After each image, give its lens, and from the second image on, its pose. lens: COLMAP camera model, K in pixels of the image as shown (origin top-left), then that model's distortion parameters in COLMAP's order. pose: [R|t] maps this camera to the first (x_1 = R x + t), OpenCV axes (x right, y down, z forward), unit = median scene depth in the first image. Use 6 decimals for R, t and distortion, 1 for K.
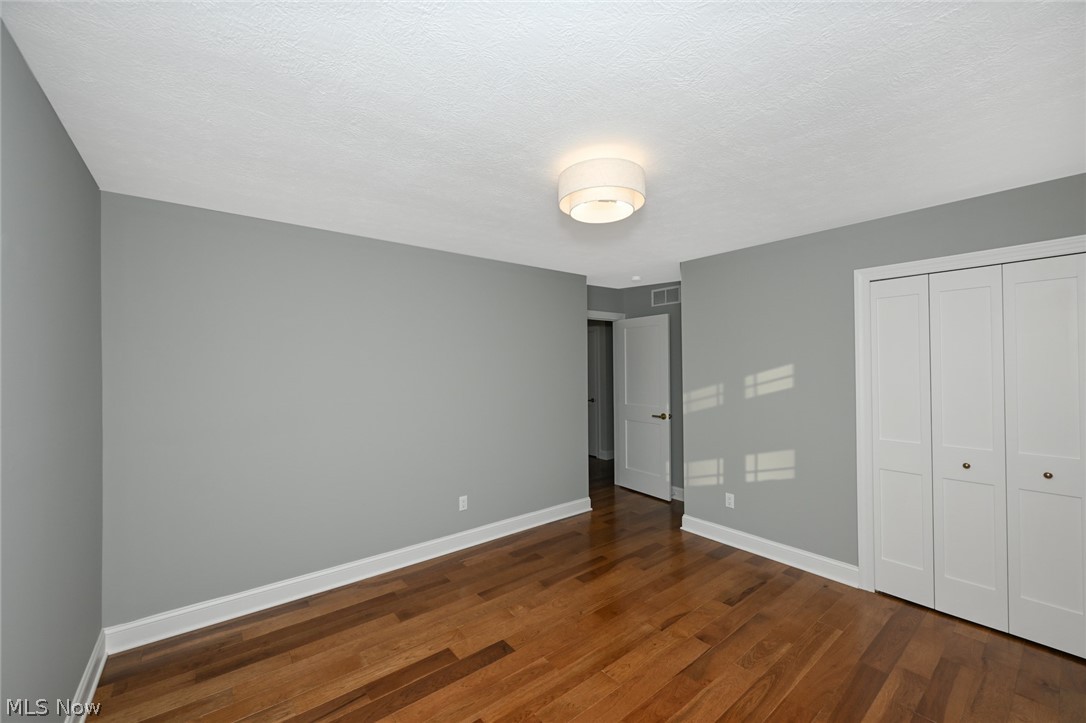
lens RADIAL K [[434.8, 0, 543.1], [0, 434.8, 361.7], [0, 0, 1]] dist [-0.002621, 0.000355]
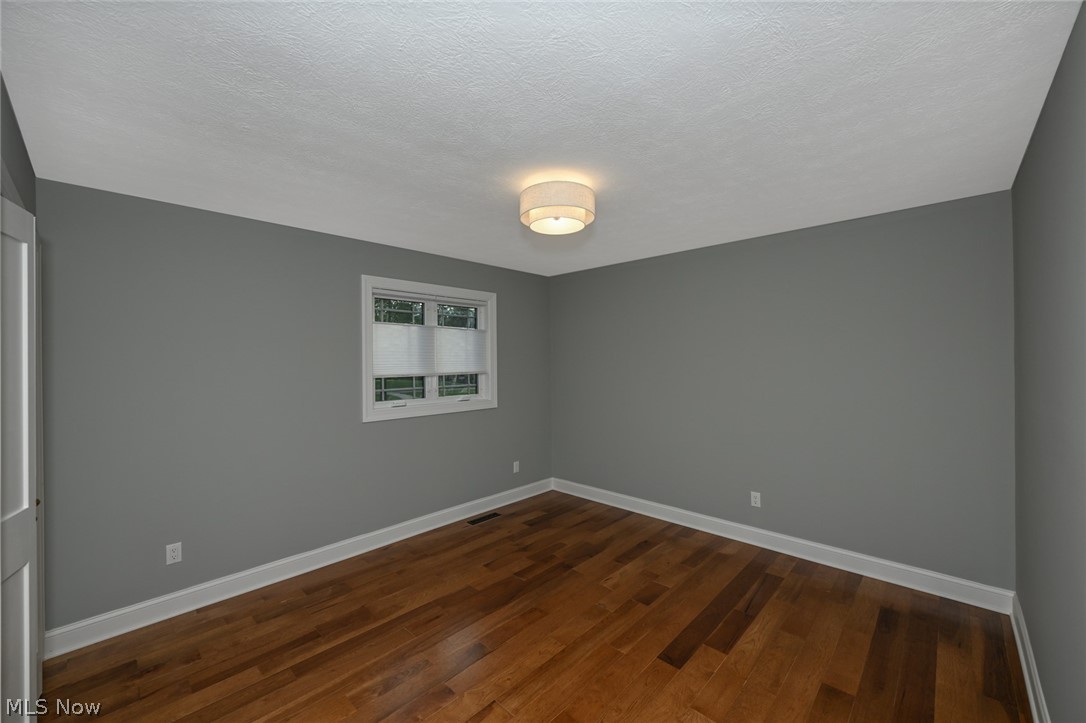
lens RADIAL K [[434.8, 0, 544.2], [0, 434.8, 357.7], [0, 0, 1]] dist [-0.002621, 0.000355]
pose [[-0.990606, 0.020216, -0.135246, 0.303656], [0.021358, 0.999747, -0.007004, 0.010655], [0.135070, -0.009827, -0.990787, 1.964390]]
